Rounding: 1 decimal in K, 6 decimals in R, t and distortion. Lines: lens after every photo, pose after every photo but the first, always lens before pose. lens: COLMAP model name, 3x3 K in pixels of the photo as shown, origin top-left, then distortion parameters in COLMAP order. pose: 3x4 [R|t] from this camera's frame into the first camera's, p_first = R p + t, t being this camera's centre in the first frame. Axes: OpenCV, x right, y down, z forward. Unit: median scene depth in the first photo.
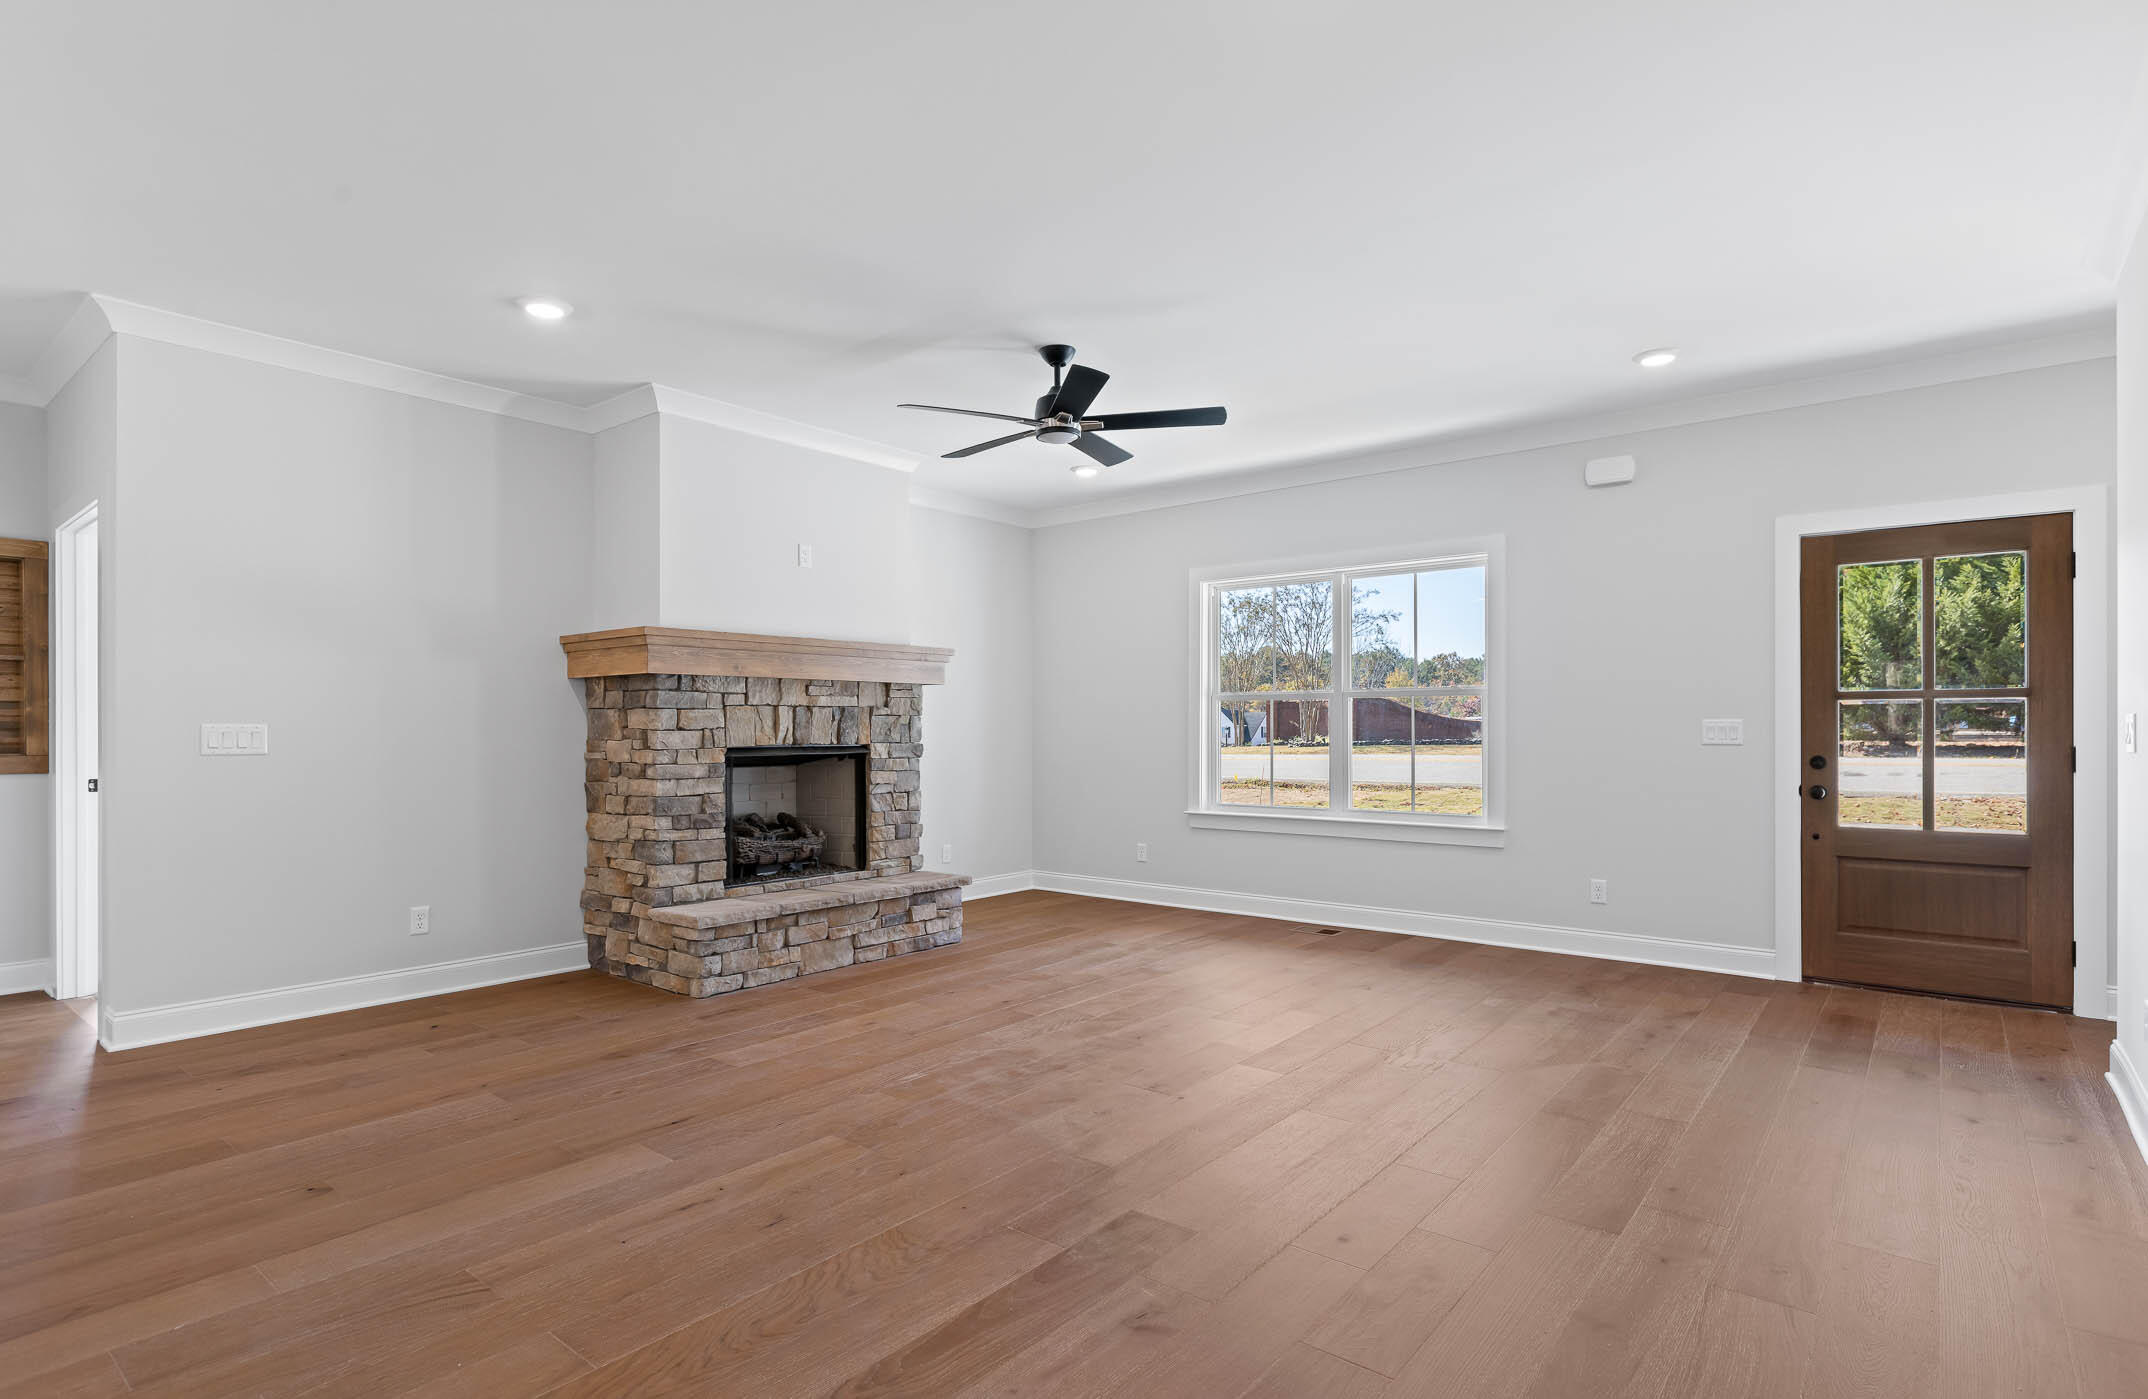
lens RADIAL K [[1061.9, 0, 1052.5], [0, 1061.9, 726.3], [0, 0, 1]] dist [-0.005080, 0.002489]
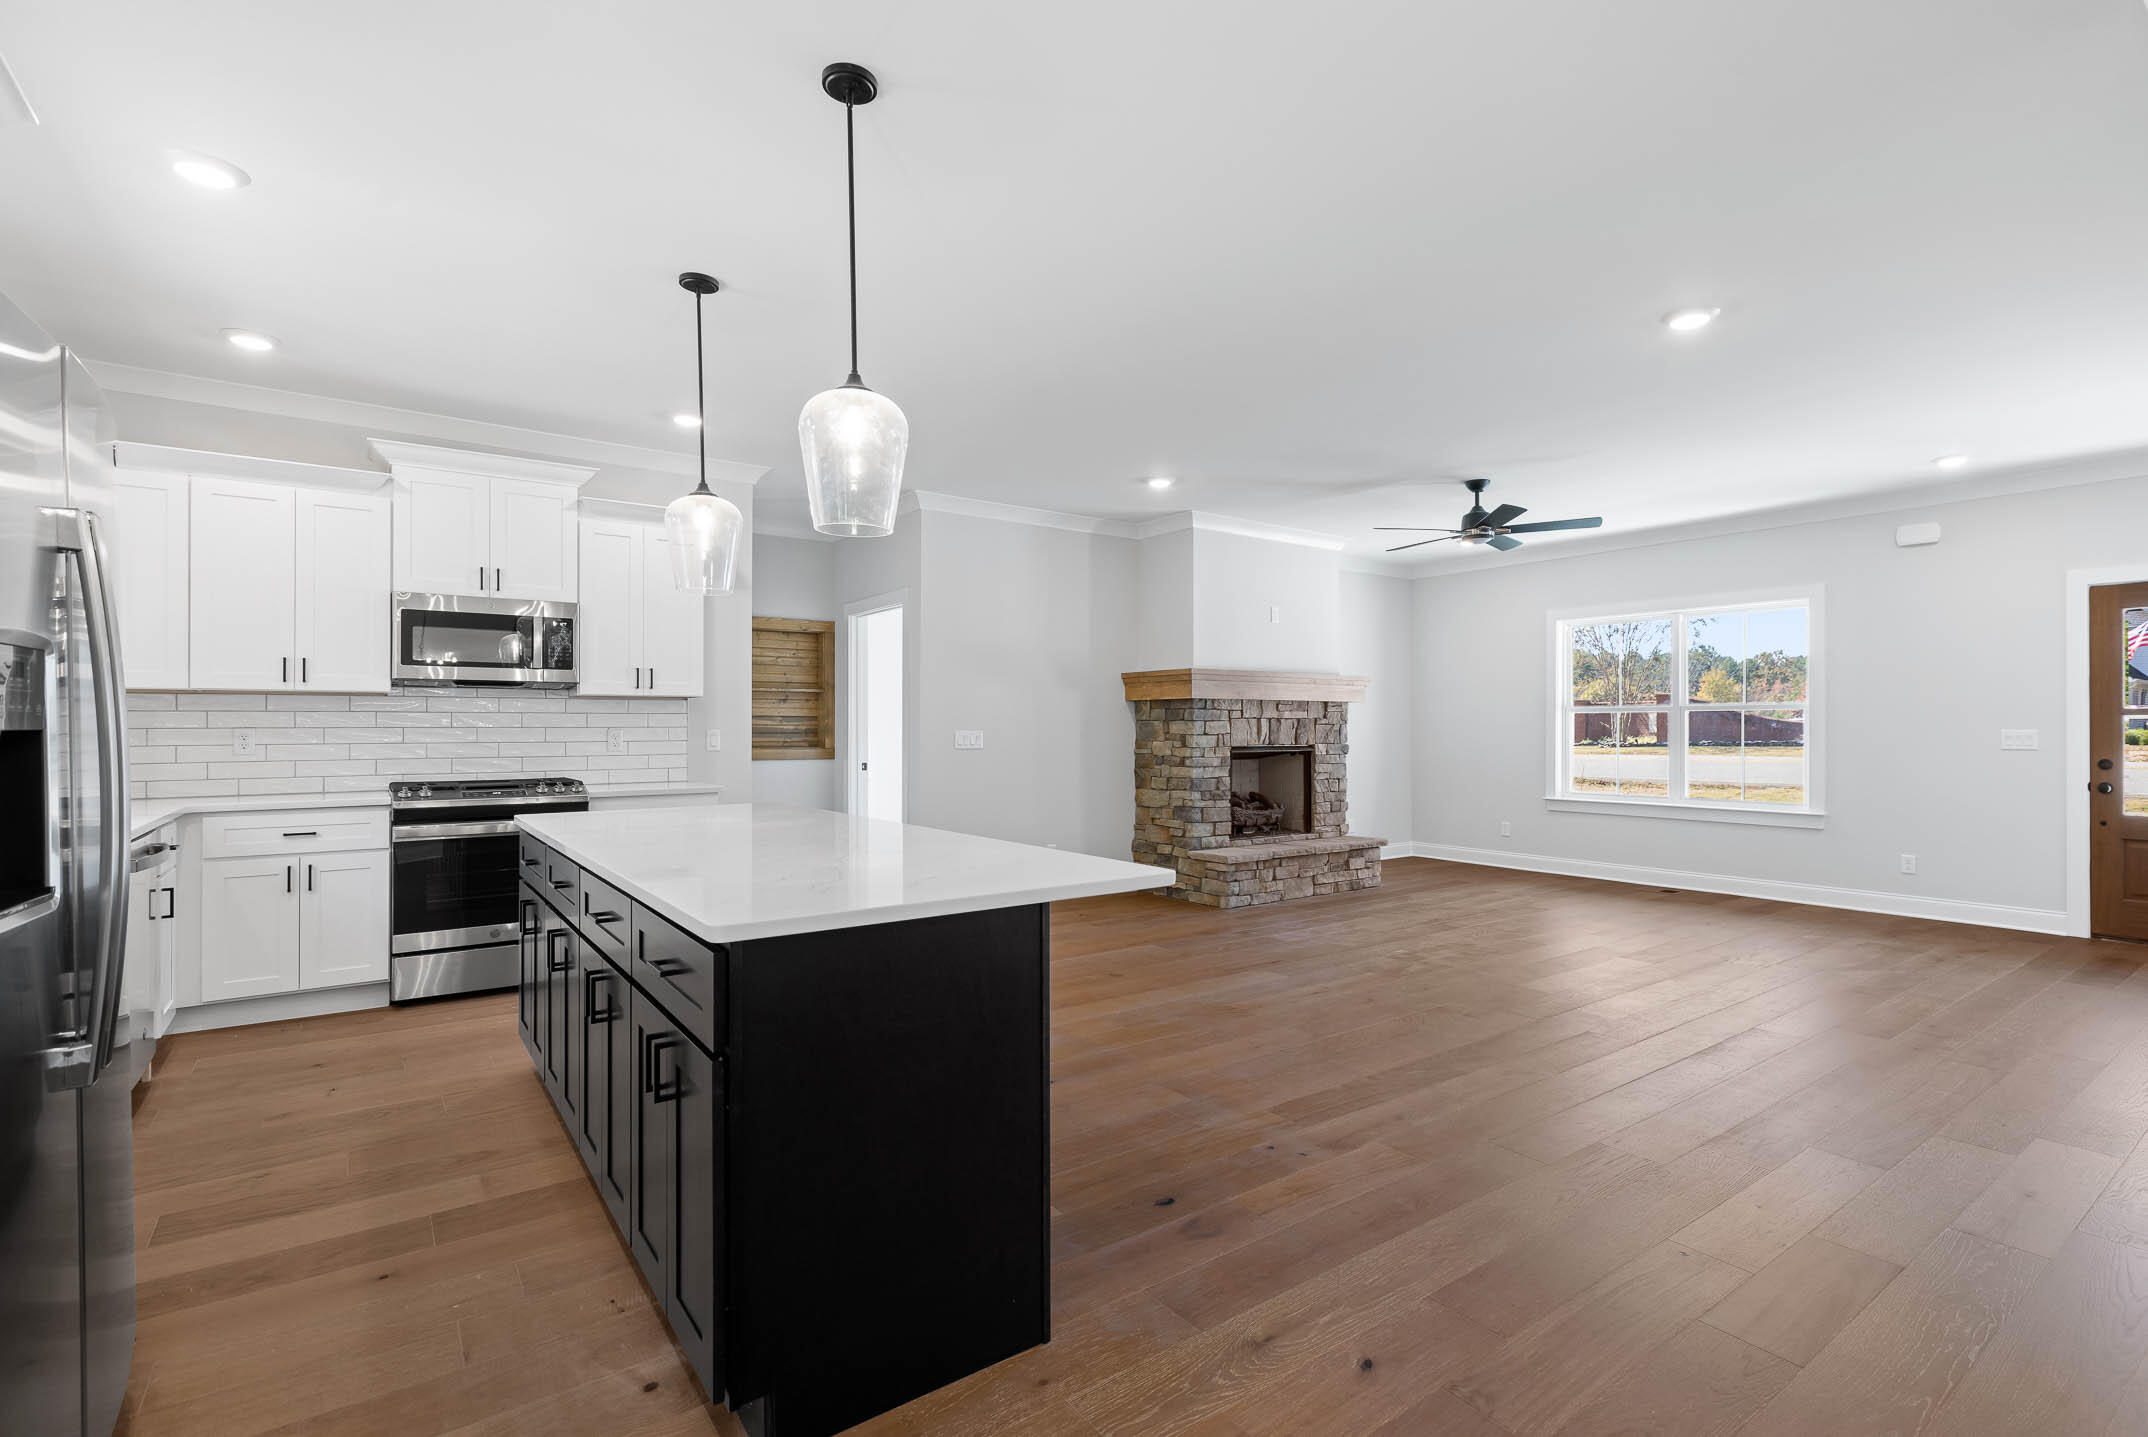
lens RADIAL K [[979.5, 0, 1110.4], [0, 979.5, 723.6], [0, 0, 1]] dist [-0.003057, 0.001980]
pose [[0.971772, 0.001307, -0.235918, -0.146312], [-0.001785, 0.999997, -0.001811, -0.009805], [0.235915, 0.002181, 0.971771, -0.388937]]
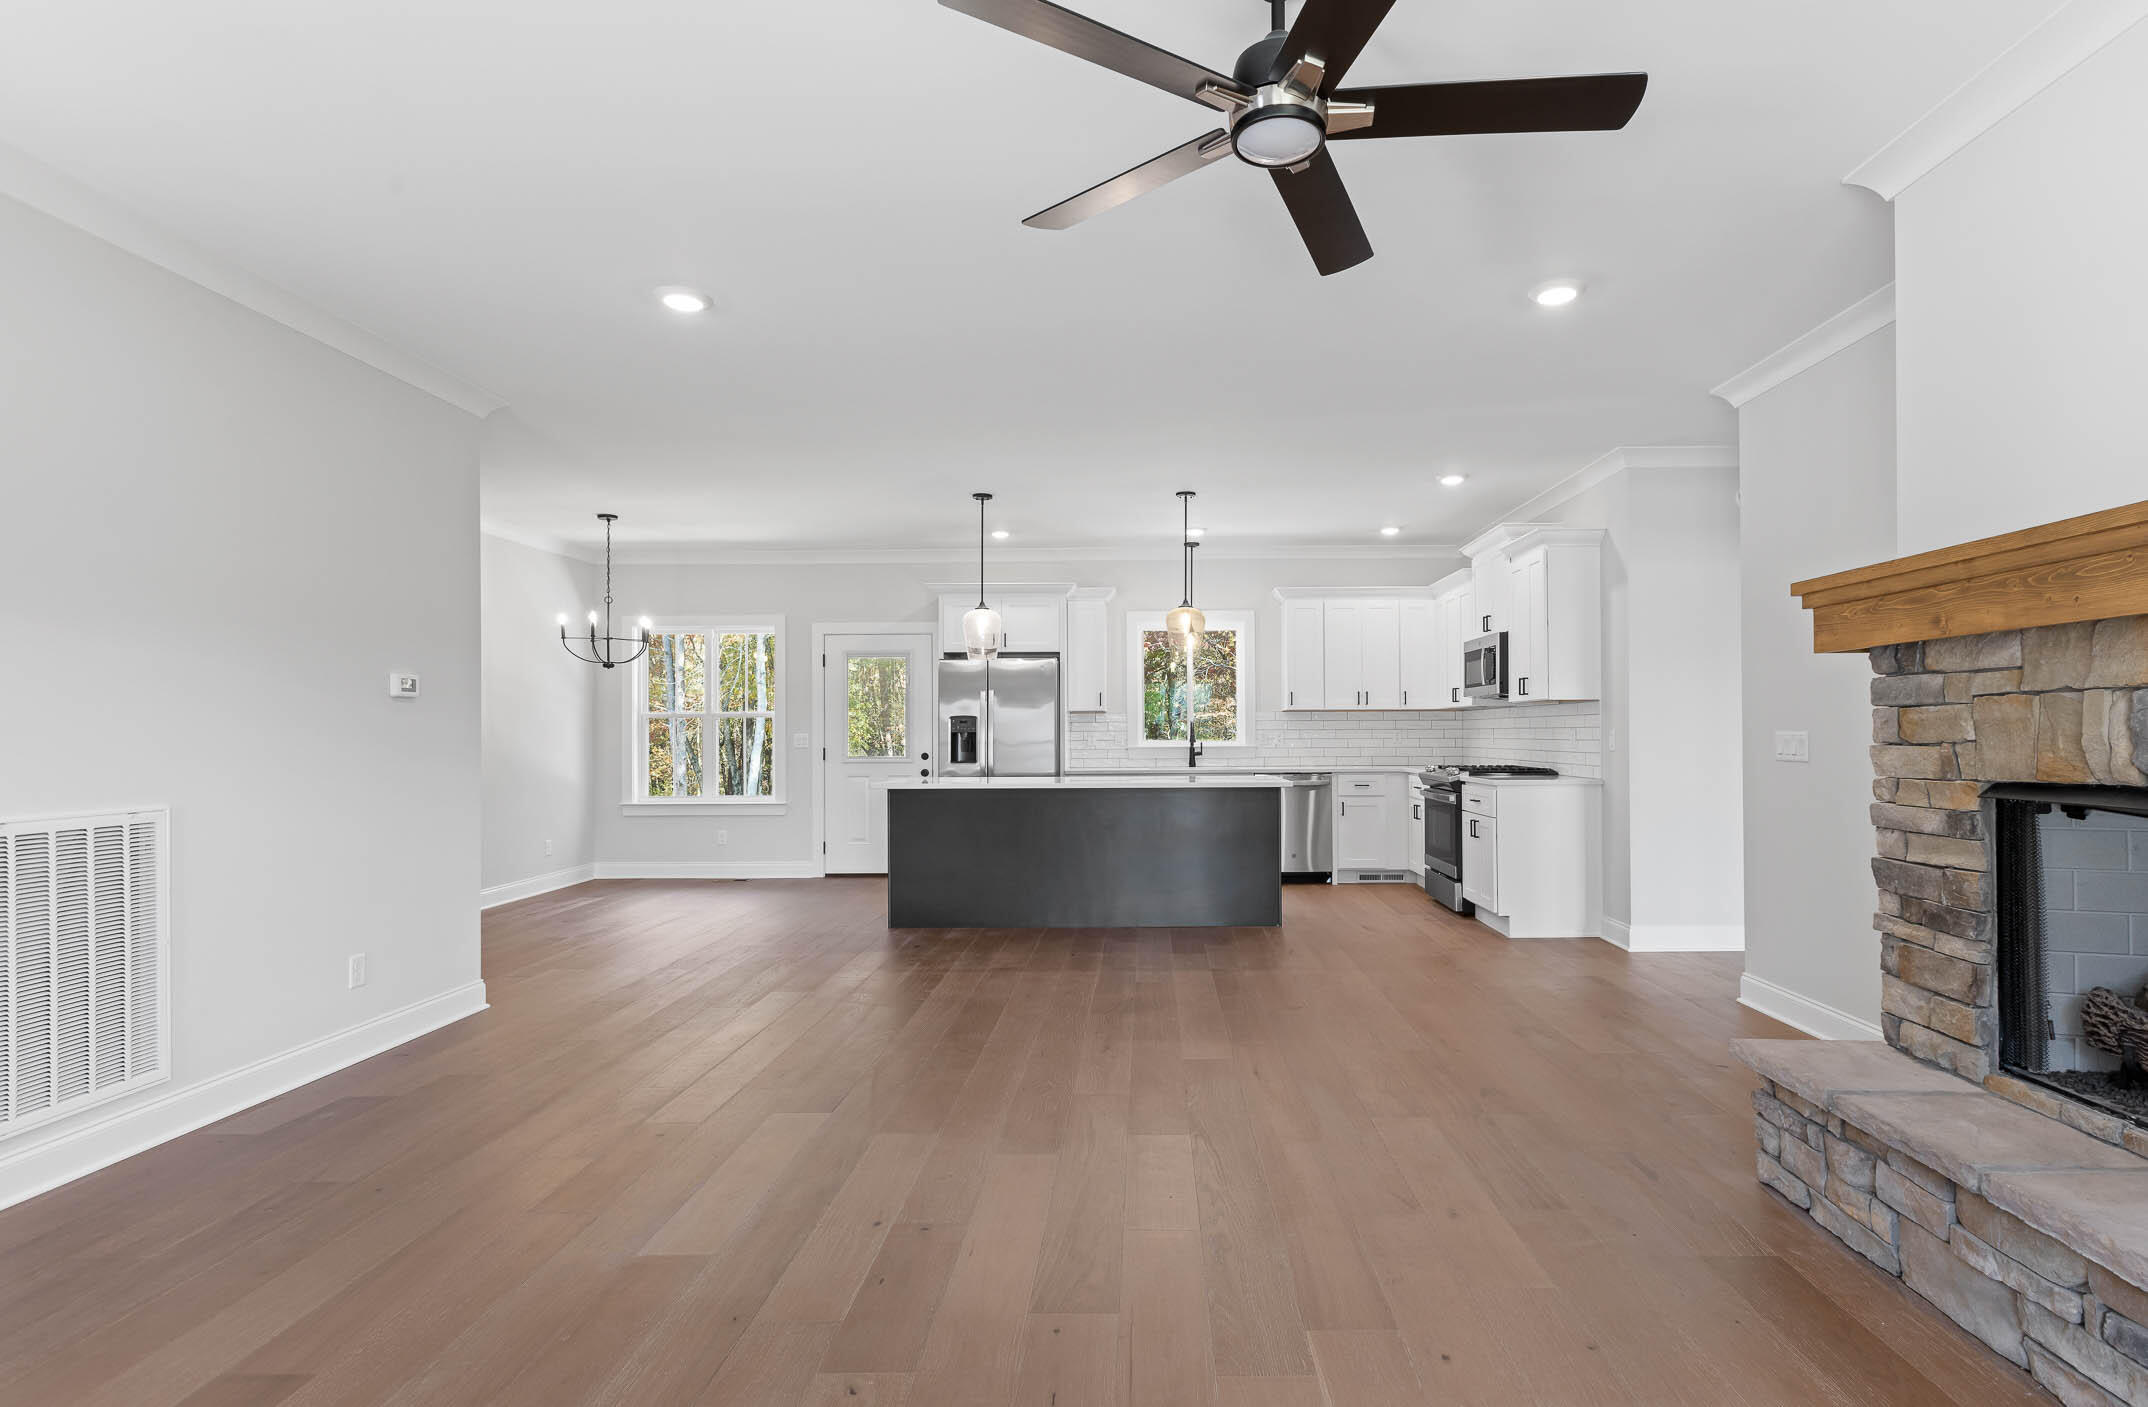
lens RADIAL K [[1046.5, 0, 1147.4], [0, 1046.5, 725.9], [0, 0, 1]] dist [-0.002867, 0.001067]
pose [[-0.770469, 0.004268, -0.637463, 0.299661], [0.010447, 0.999928, -0.005933, -0.006759], [0.637392, -0.011231, -0.770458, 1.129975]]
